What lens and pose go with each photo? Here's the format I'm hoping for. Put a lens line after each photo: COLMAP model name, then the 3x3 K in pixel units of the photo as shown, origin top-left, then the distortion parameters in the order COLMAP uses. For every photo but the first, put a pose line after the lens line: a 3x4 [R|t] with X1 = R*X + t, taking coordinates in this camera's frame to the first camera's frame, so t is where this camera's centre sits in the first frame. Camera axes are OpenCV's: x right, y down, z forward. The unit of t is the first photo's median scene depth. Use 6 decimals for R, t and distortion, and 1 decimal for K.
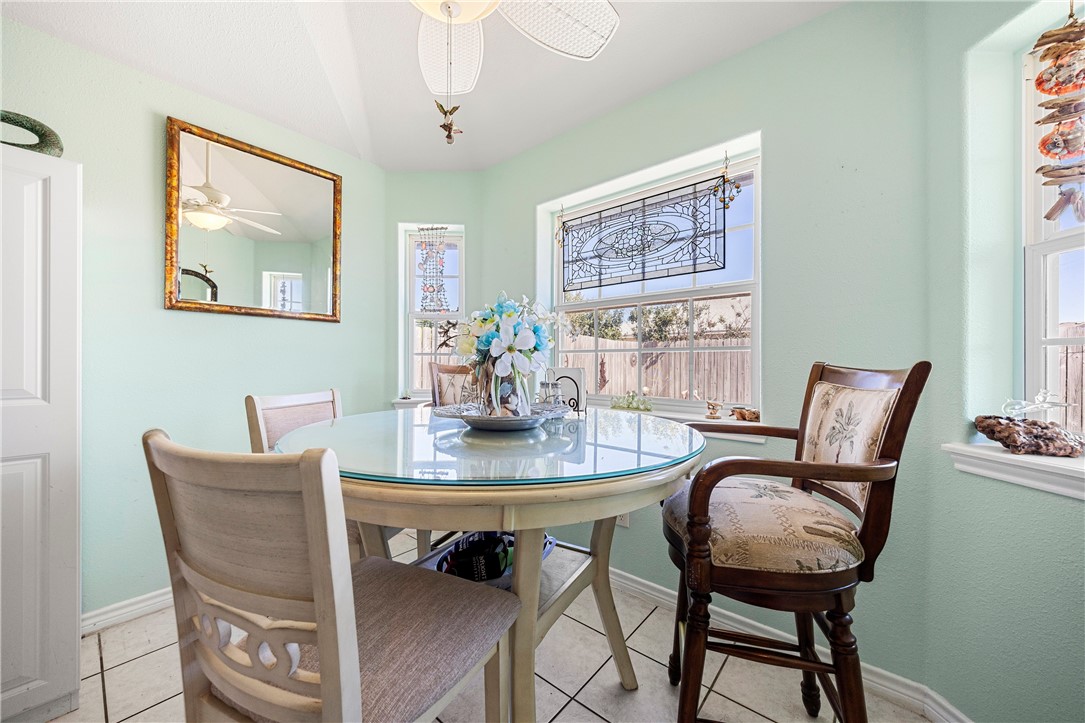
lens RADIAL K [[403.4, 0, 537.8], [0, 403.4, 362.4], [0, 0, 1]] dist [-0.001294, 0.000408]
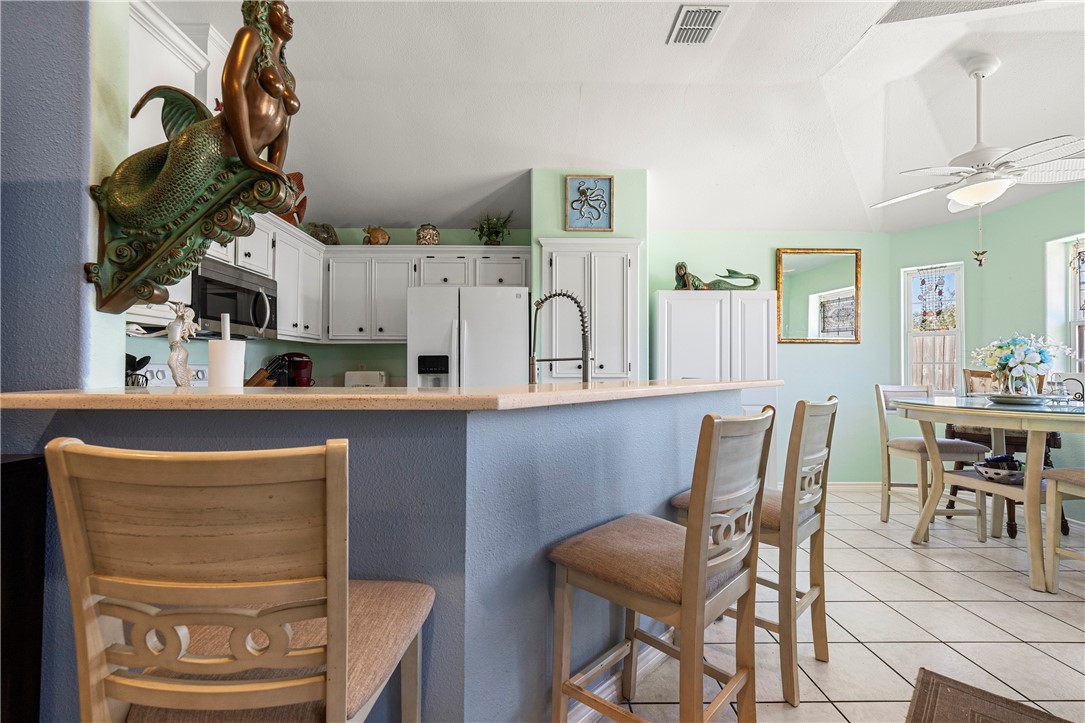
lens RADIAL K [[467.8, 0, 537.8], [0, 467.8, 362.2], [0, 0, 1]] dist [-0.004160, -0.000014]
pose [[0.657012, -0.010049, -0.753813, 0.087904], [-0.001851, 0.999887, -0.014942, 0.002181], [0.753878, 0.011212, 0.656919, -2.156503]]
